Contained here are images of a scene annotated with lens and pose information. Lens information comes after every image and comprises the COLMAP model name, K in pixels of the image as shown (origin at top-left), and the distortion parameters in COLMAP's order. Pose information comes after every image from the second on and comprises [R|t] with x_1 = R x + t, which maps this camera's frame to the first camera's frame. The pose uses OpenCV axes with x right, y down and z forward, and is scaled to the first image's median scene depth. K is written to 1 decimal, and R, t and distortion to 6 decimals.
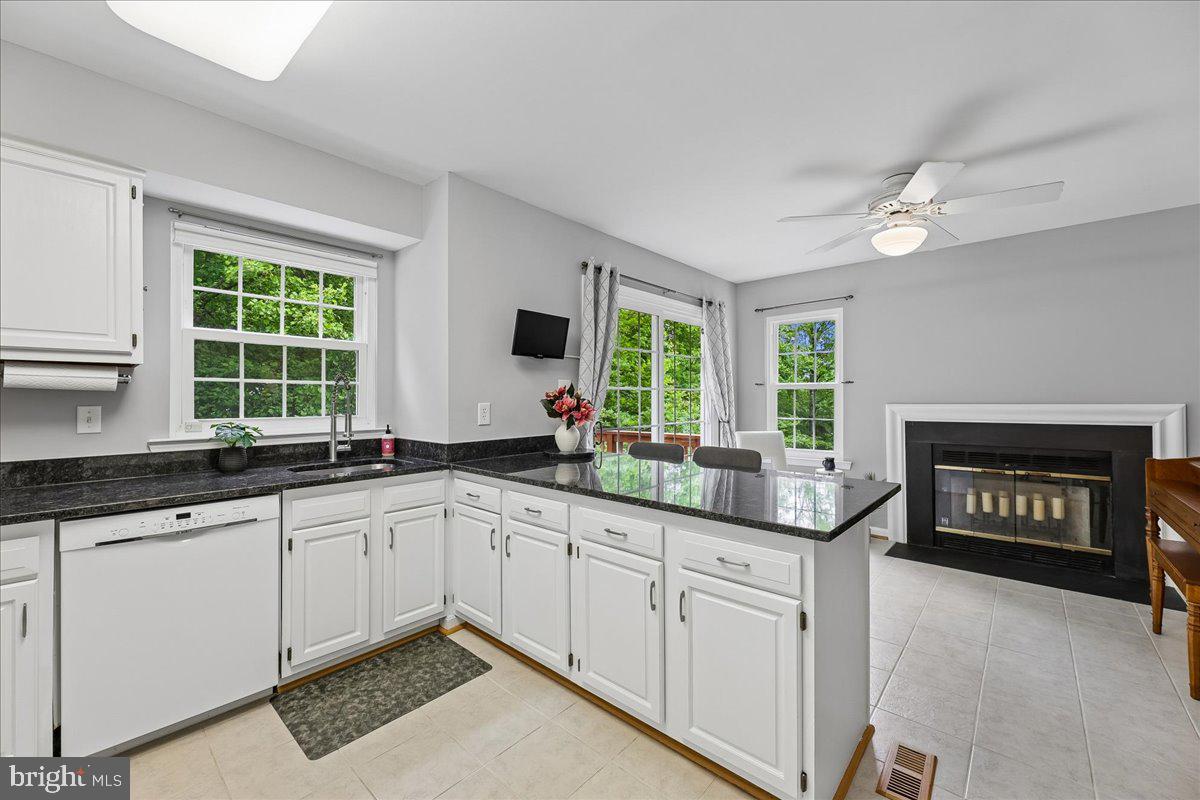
lens RADIAL K [[477.1, 0, 580.7], [0, 477.1, 400.0], [0, 0, 1]] dist [-0.000151, -0.000055]
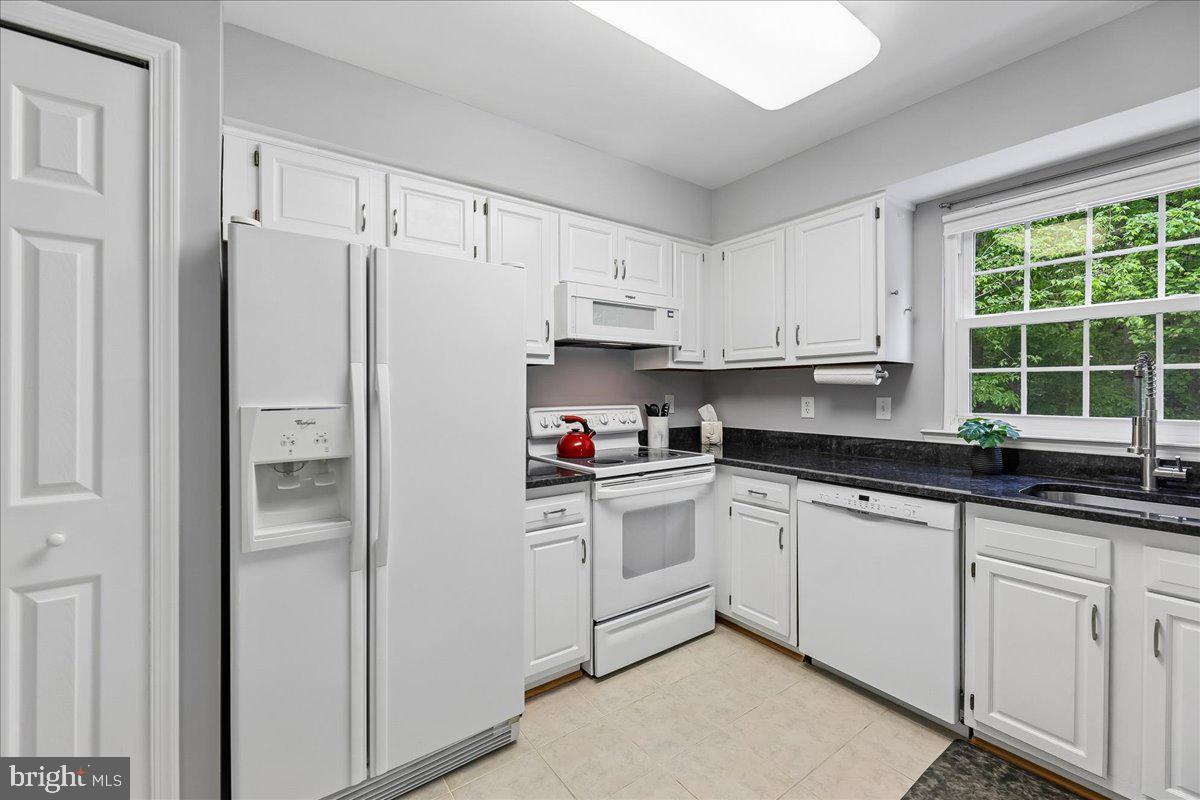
lens RADIAL K [[490.8, 0, 596.0], [0, 490.8, 391.8], [0, 0, 1]] dist [-0.000964, -0.000171]
pose [[-0.190859, 0.005811, -0.981600, 0.317723], [-0.000410, 0.999982, 0.005999, -0.007481], [0.981617, 0.001547, -0.190853, 0.483875]]
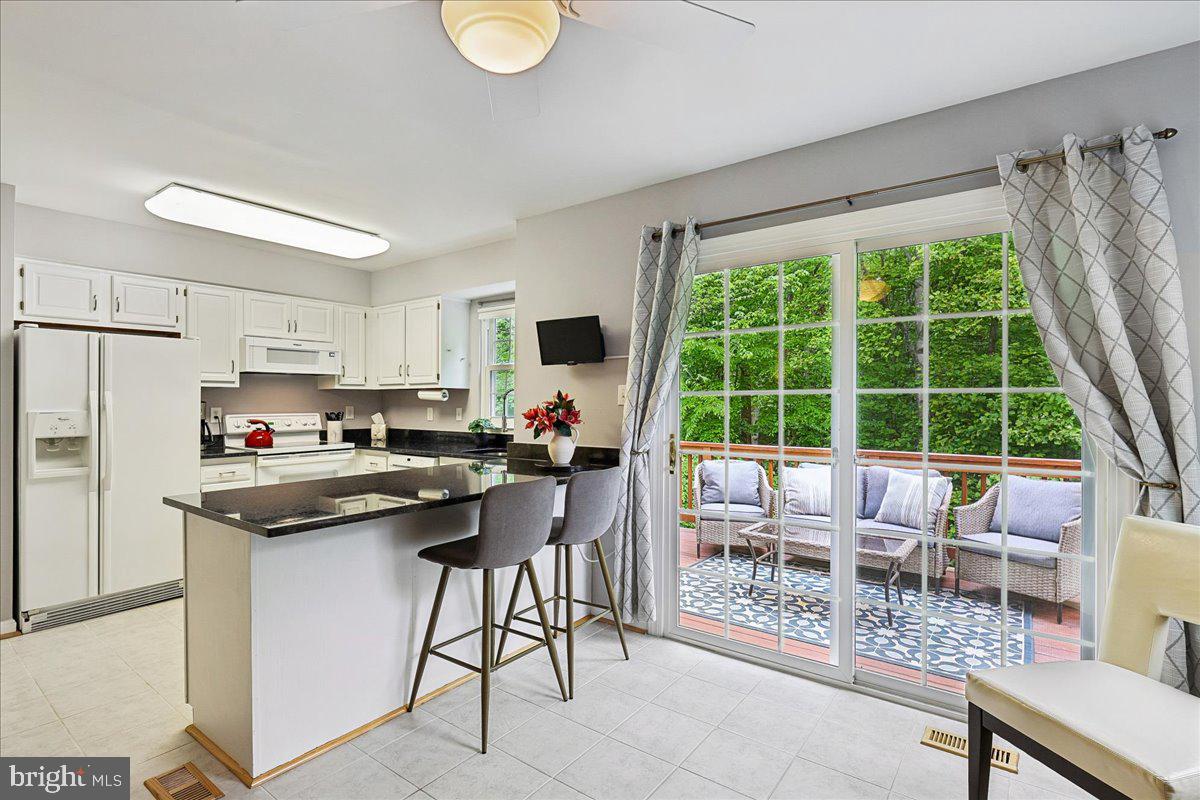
lens RADIAL K [[566.7, 0, 599.3], [0, 566.7, 403.0], [0, 0, 1]] dist [-0.000423, 0.000719]
pose [[0.107740, 0.005319, -0.994165, 1.423961], [-0.004874, 0.999976, 0.004822, -0.021828], [0.994167, 0.004326, 0.107763, 1.254514]]
